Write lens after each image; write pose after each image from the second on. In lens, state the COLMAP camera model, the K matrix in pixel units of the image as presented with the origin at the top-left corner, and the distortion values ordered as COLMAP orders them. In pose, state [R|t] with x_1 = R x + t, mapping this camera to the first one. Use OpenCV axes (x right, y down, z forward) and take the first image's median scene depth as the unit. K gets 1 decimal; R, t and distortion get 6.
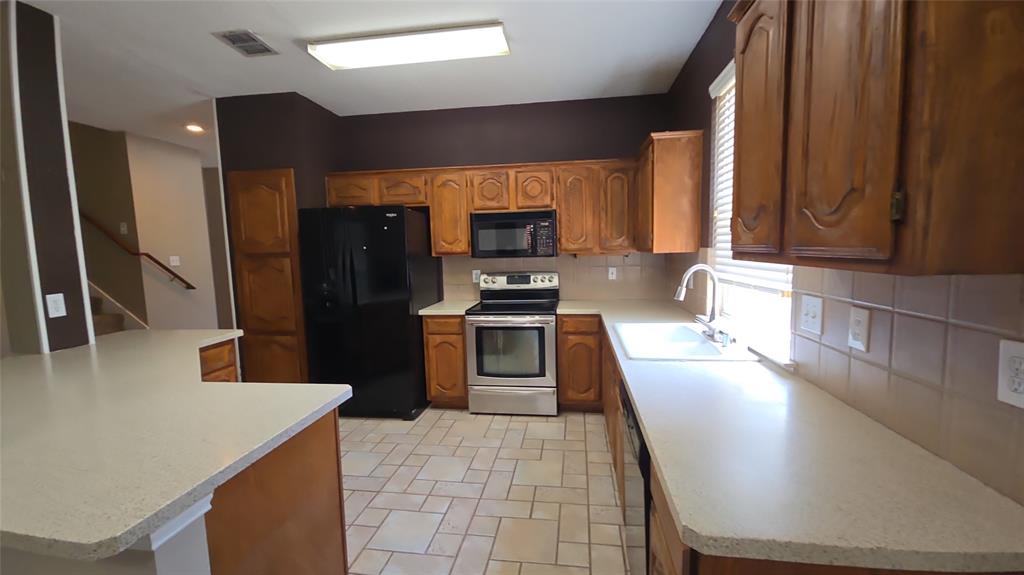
lens RADIAL K [[418.9, 0, 520.4], [0, 418.9, 291.3], [0, 0, 1]] dist [0.011926, -0.008653]
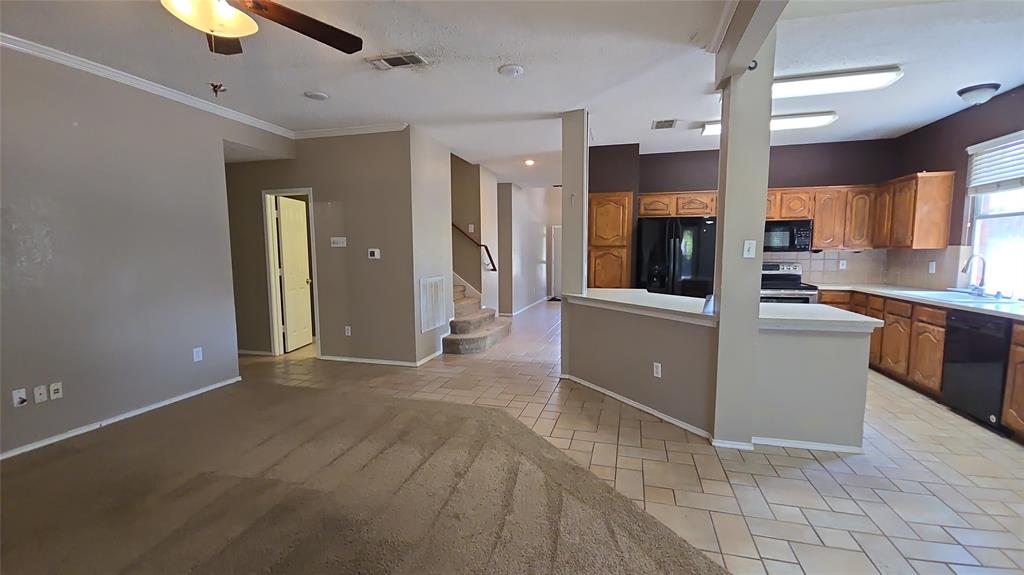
lens RADIAL K [[418.9, 0, 517.6], [0, 418.9, 292.8], [0, 0, 1]] dist [0.011926, -0.008653]
pose [[0.990837, 0.032425, -0.131111, -0.722567], [-0.032862, 0.999459, -0.001164, 0.095747], [0.131002, 0.005462, 0.991367, -0.579816]]
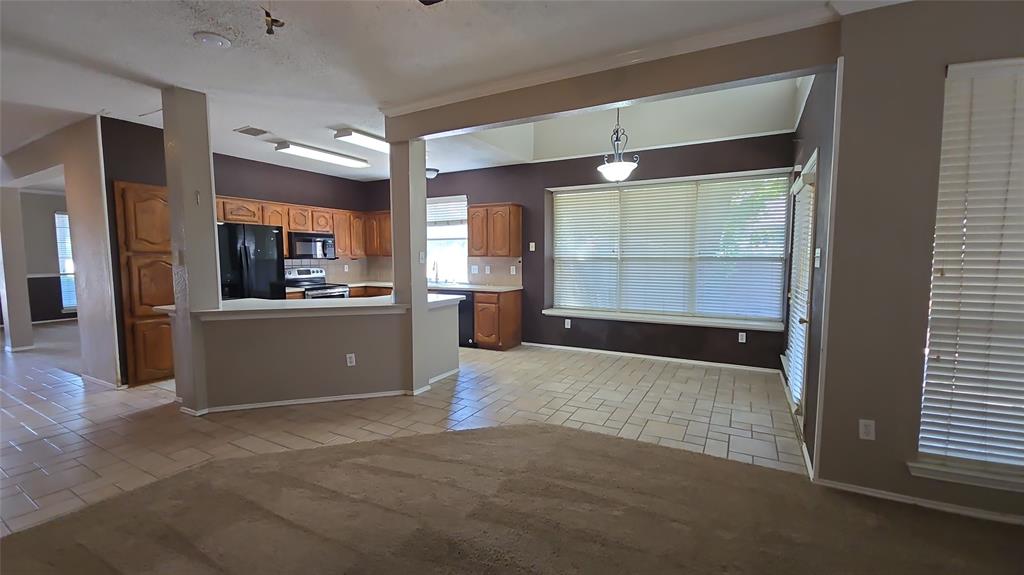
lens RADIAL K [[418.9, 0, 518.4], [0, 418.9, 290.7], [0, 0, 1]] dist [0.011926, -0.008653]
pose [[0.352134, -0.054139, 0.934383, -1.385017], [0.089495, 0.995699, 0.023965, 0.089020], [-0.931661, 0.075183, 0.355464, -0.426058]]
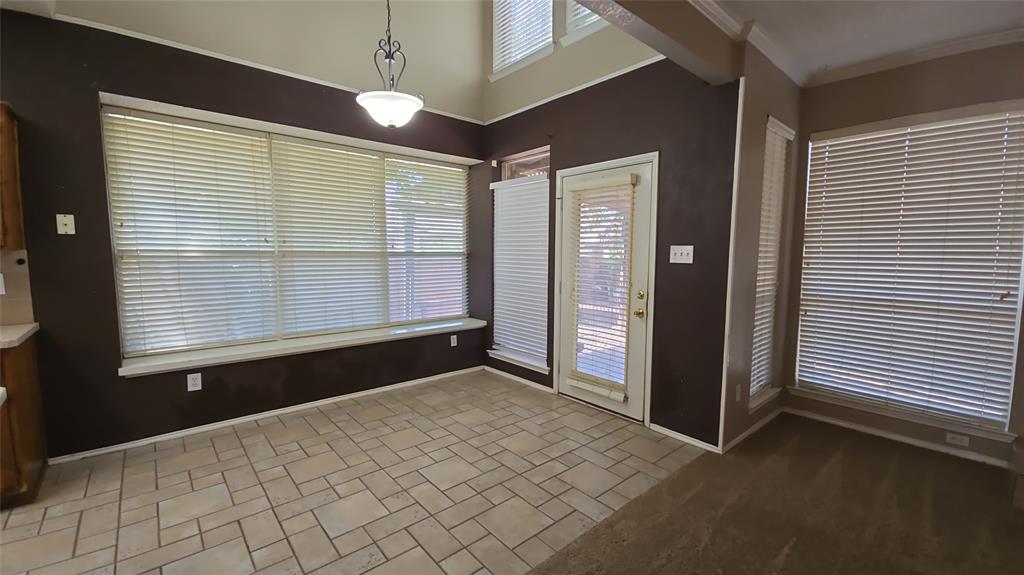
lens RADIAL K [[418.9, 0, 517.4], [0, 418.9, 291.0], [0, 0, 1]] dist [0.011926, -0.008653]
pose [[-0.753670, -0.046904, 0.655577, -0.800930], [0.076931, 0.984299, 0.158864, 0.012503], [-0.652735, 0.170165, -0.738228, 0.160769]]
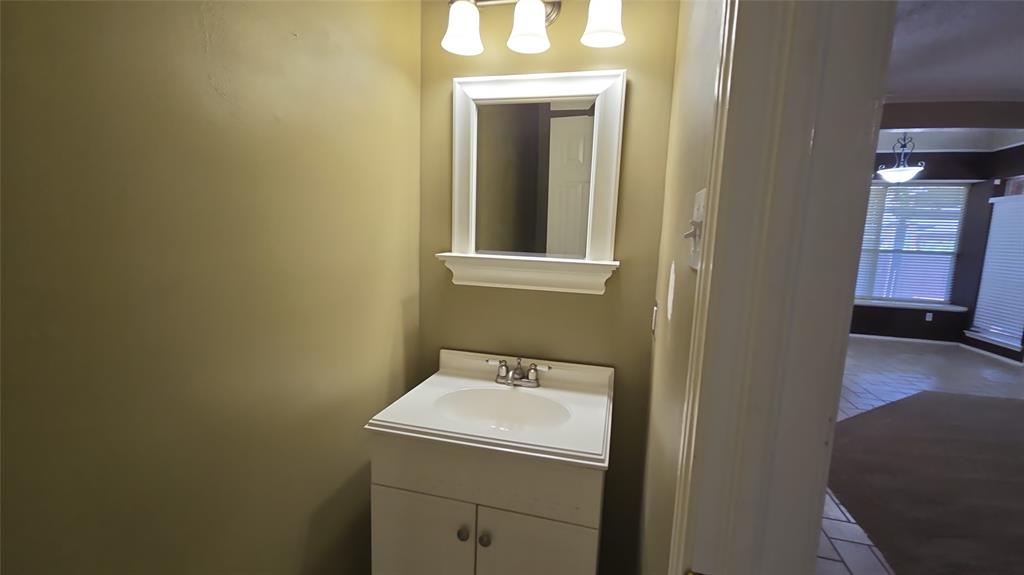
lens RADIAL K [[418.9, 0, 508.5], [0, 418.9, 280.5], [0, 0, 1]] dist [0.011926, -0.008653]
pose [[0.149912, -0.090903, 0.984512, -1.729414], [0.059509, 0.994789, 0.082790, -0.041001], [-0.986907, 0.046176, 0.154541, 0.773975]]
